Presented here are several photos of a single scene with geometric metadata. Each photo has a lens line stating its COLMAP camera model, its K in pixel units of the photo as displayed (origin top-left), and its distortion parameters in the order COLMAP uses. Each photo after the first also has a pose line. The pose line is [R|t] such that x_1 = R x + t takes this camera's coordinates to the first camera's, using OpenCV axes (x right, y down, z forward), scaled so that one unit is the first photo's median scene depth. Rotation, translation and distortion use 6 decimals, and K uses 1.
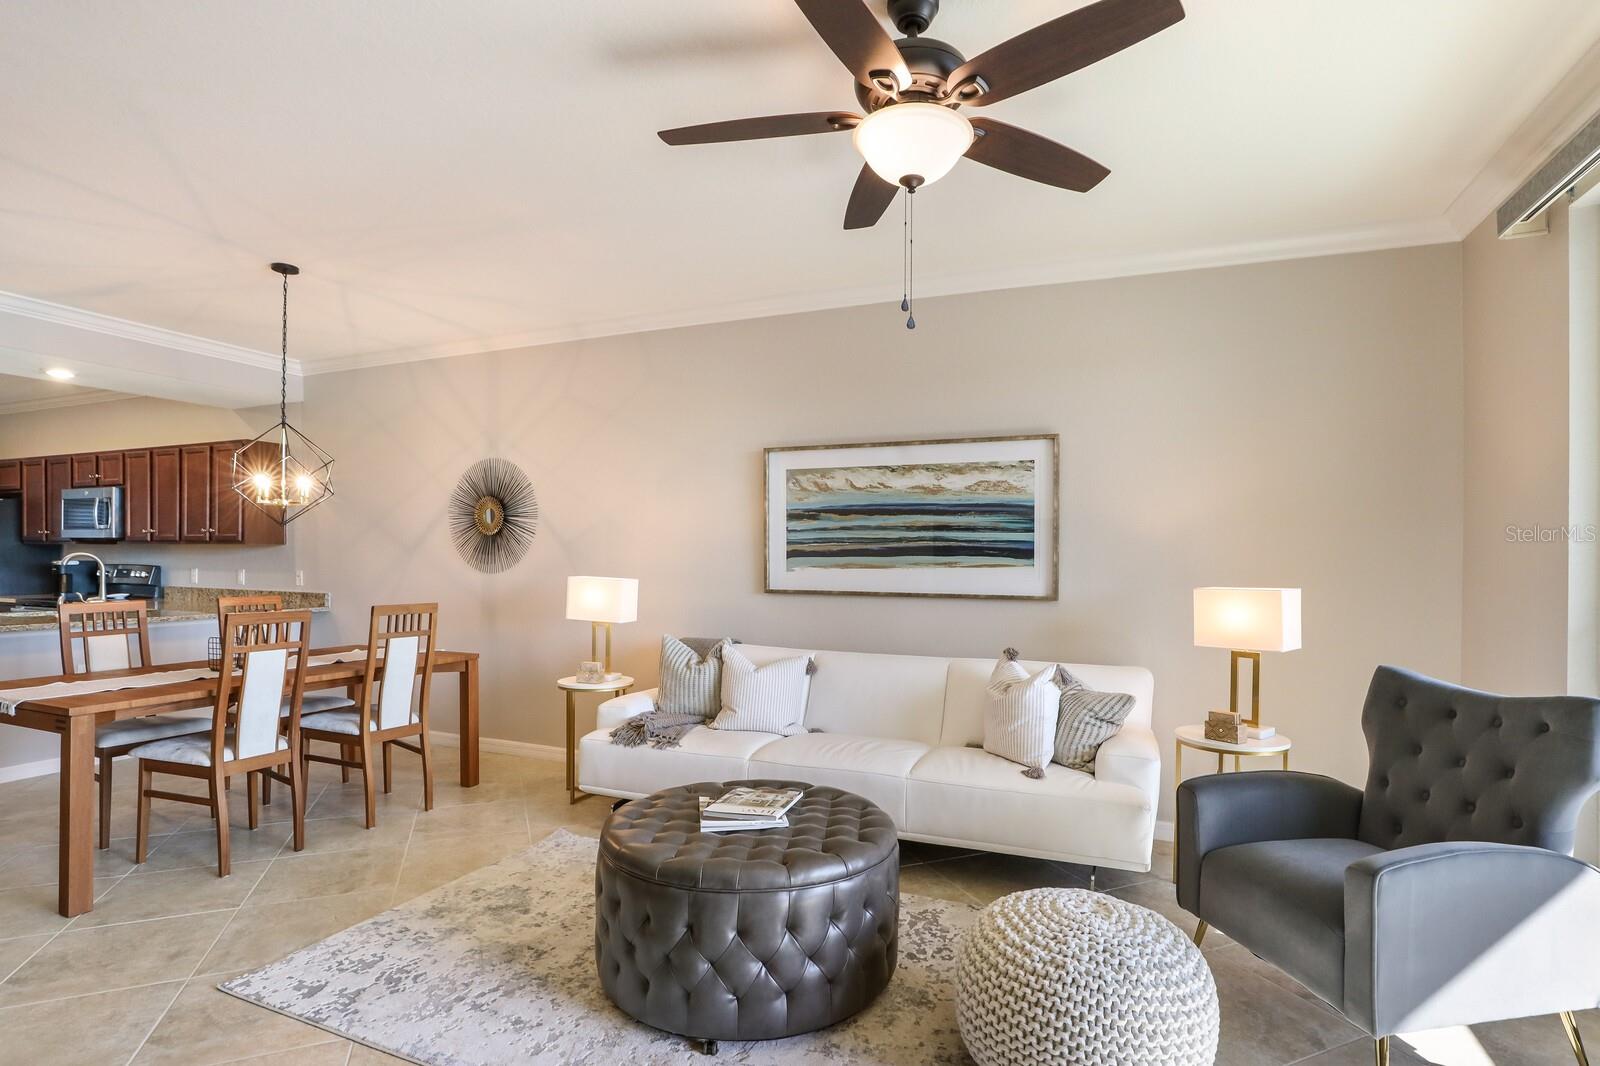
lens RADIAL K [[786.4, 0, 816.9], [0, 786.4, 560.2], [0, 0, 1]] dist [-0.024100, 0.000866]
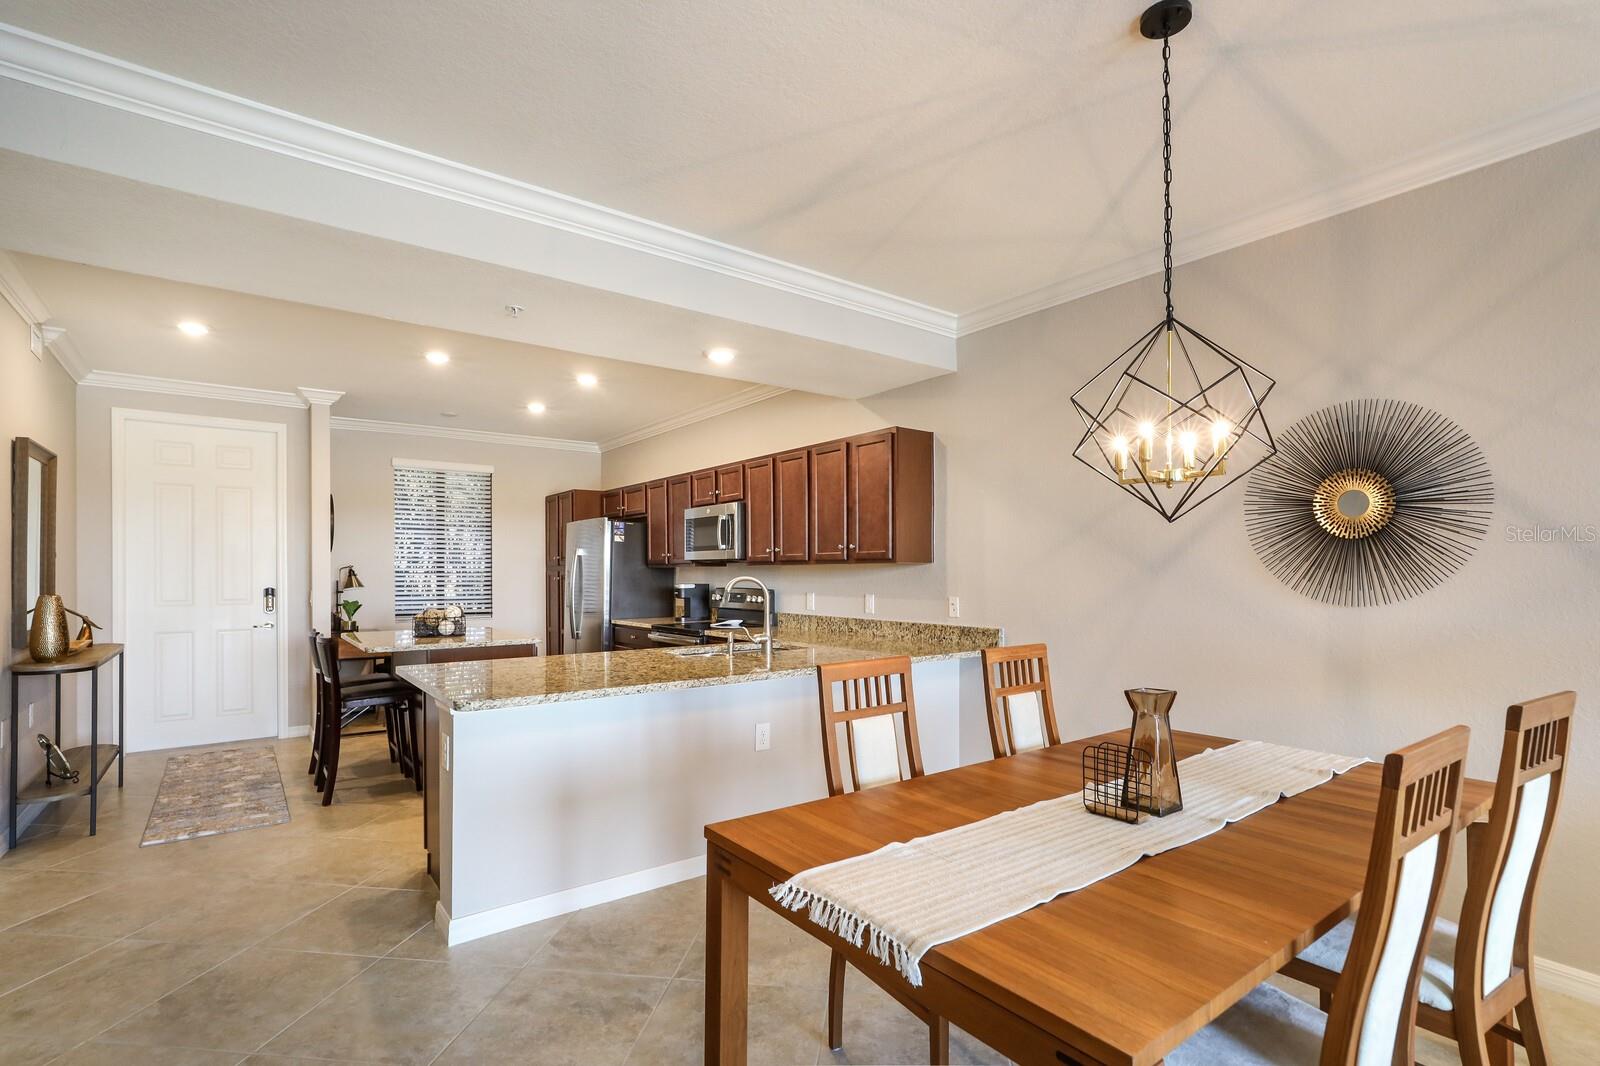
lens RADIAL K [[756.5, 0, 806.6], [0, 756.5, 570.7], [0, 0, 1]] dist [-0.024449, 0.014115]
pose [[0.863387, -0.011716, -0.504406, -0.483140], [0.007510, 0.999918, -0.010371, -0.006245], [0.504486, 0.005166, 0.863404, 0.341219]]
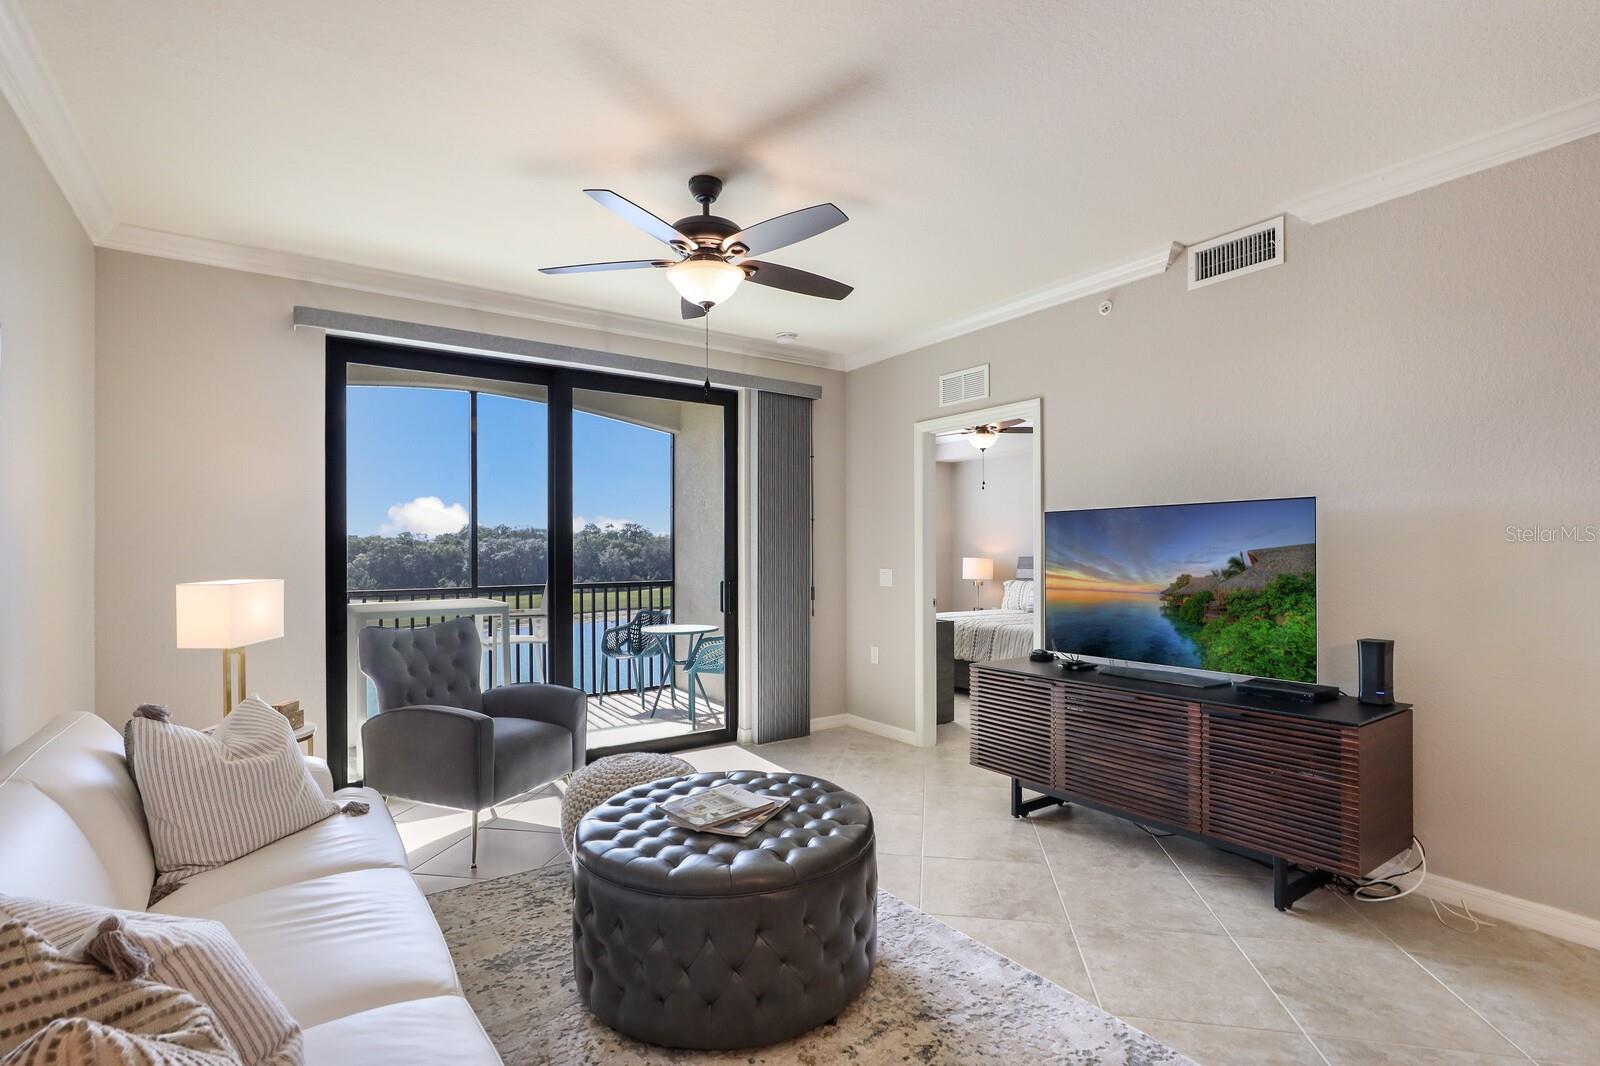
lens RADIAL K [[756.6, 0, 801.9], [0, 756.6, 548.8], [0, 0, 1]] dist [-0.026444, 0.014924]
pose [[-0.841452, -0.001860, 0.540328, -0.322992], [-0.000243, 0.999995, 0.003065, -0.004635], [-0.540331, 0.002448, -0.841449, 0.834243]]
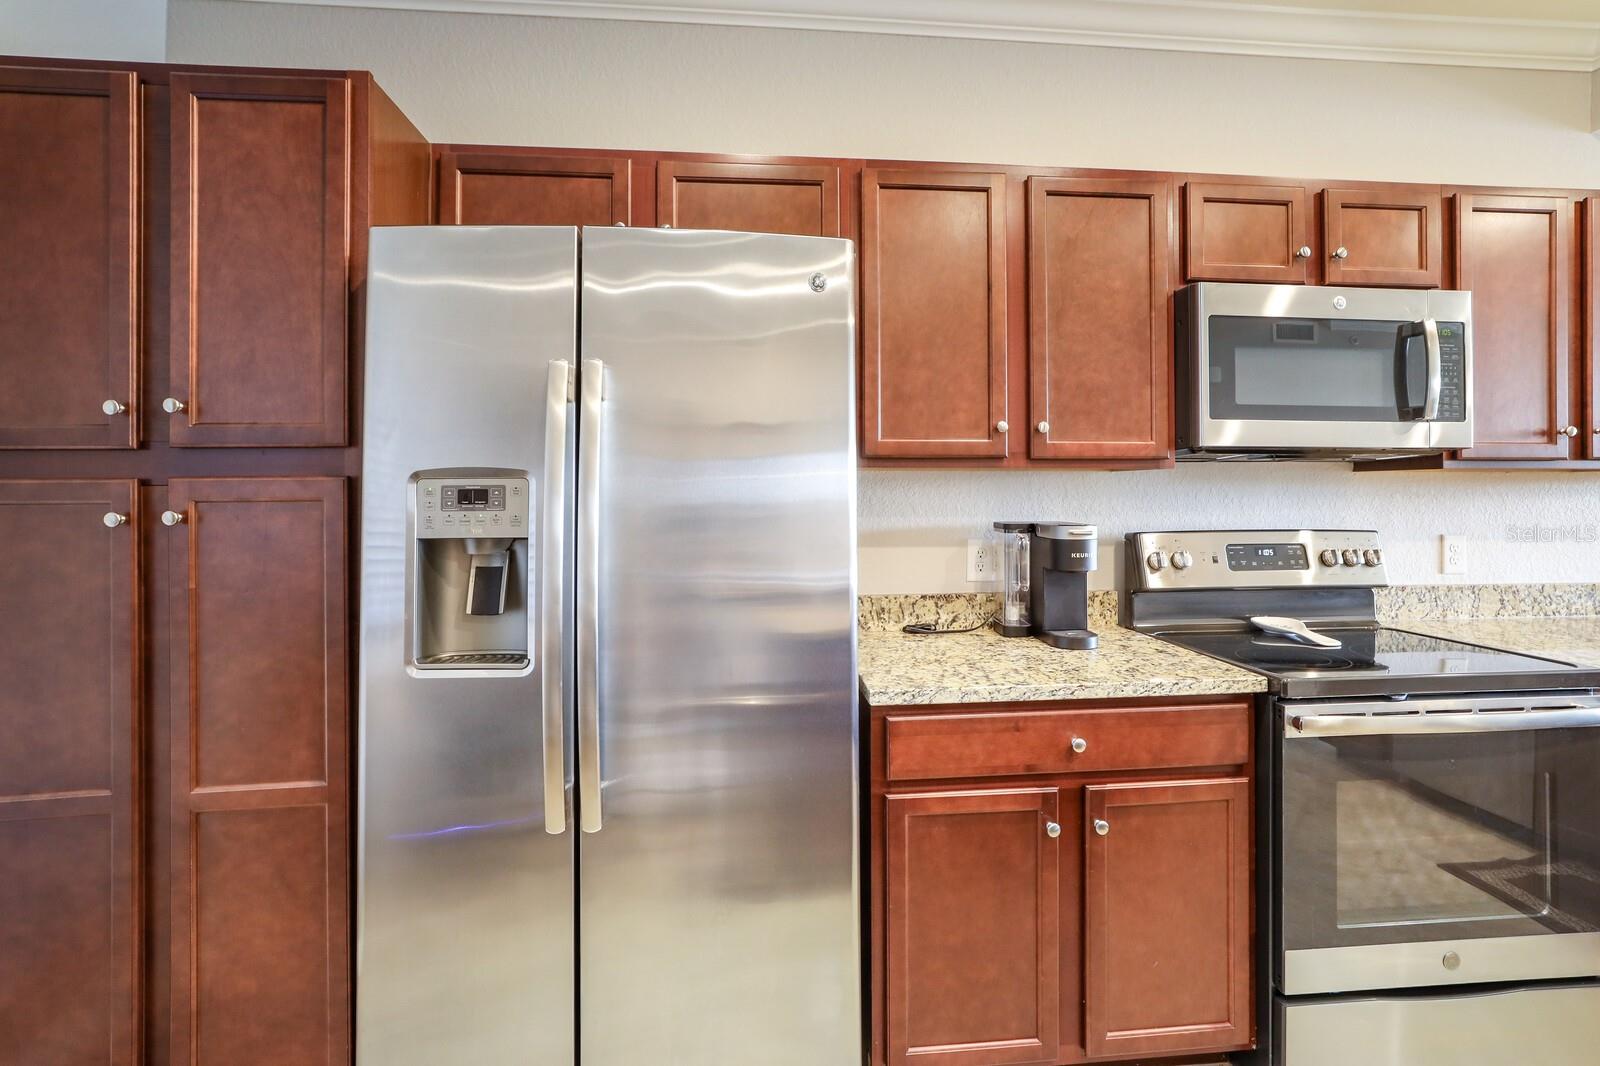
lens RADIAL K [[755.9, 0, 805.9], [0, 755.9, 486.5], [0, 0, 1]] dist [-0.028713, 0.014729]
pose [[0.885341, -0.005051, 0.464915, -1.583604], [0.011206, 0.999882, -0.010477, -0.015874], [-0.464807, 0.014486, 0.885293, 1.035929]]
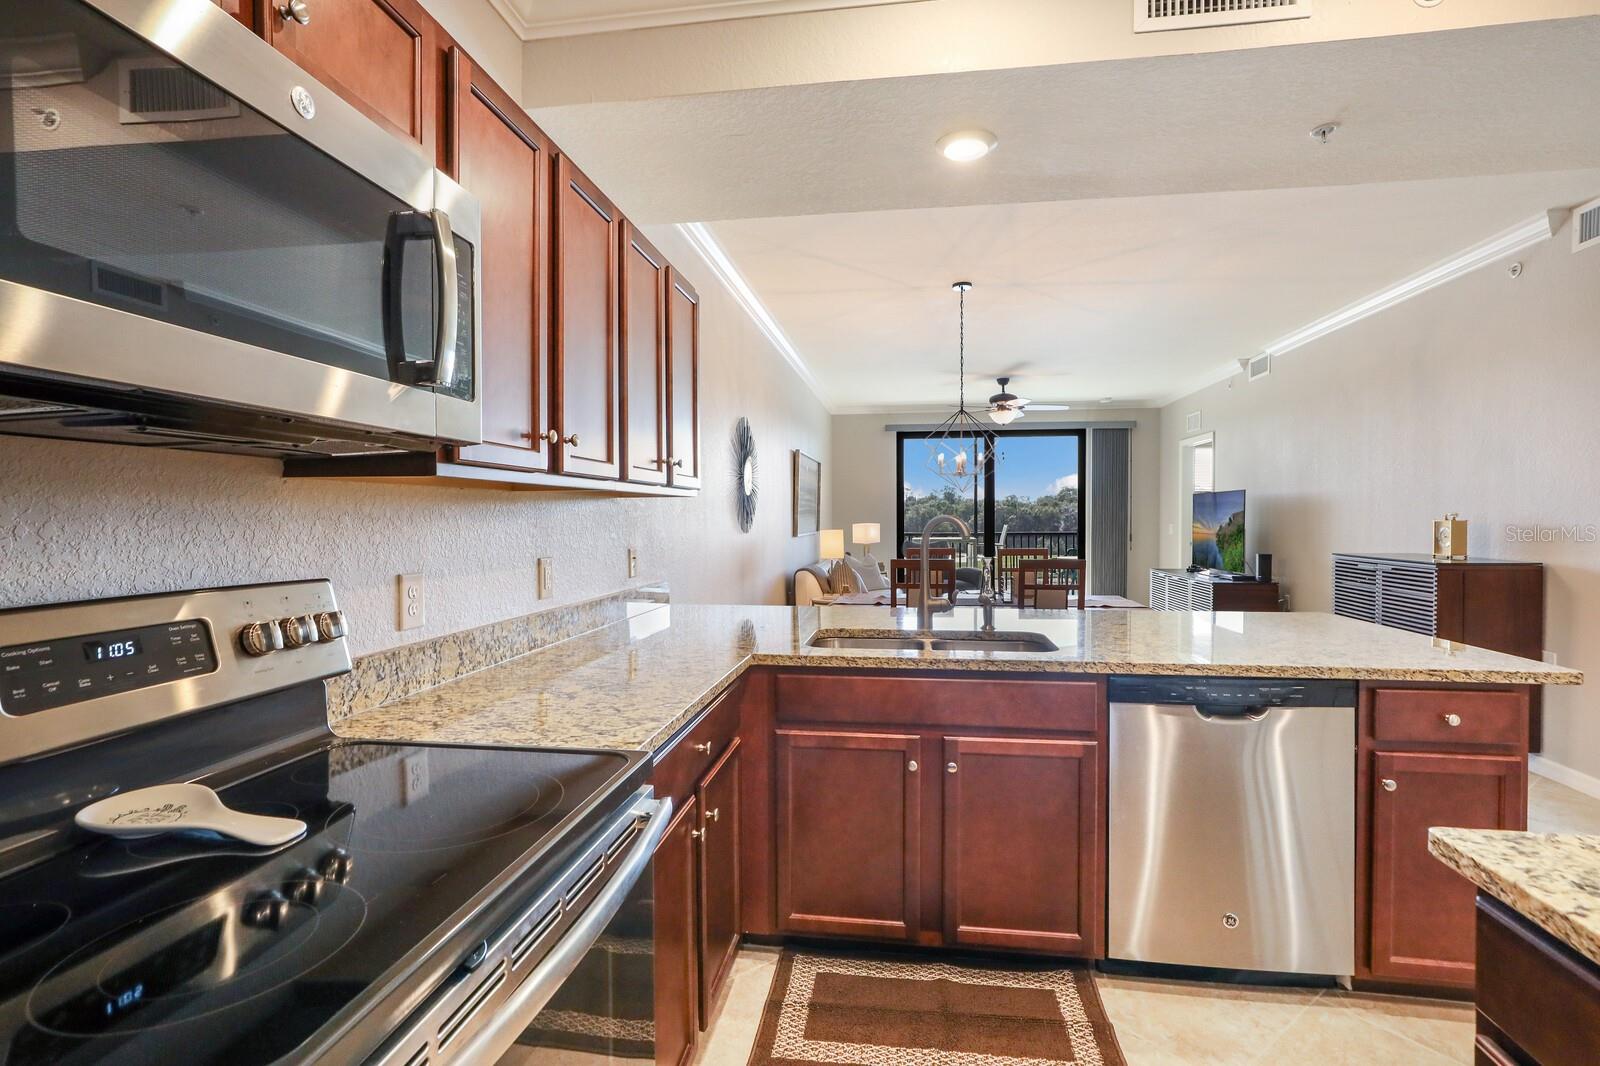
lens RADIAL K [[752.2, 0, 804.0], [0, 752.2, 529.2], [0, 0, 1]] dist [-0.024284, 0.013614]
pose [[-0.239300, -0.024556, 0.970635, -1.373401], [0.005830, 0.999626, 0.026727, -0.013645], [-0.970928, 0.012055, -0.239067, 1.169869]]
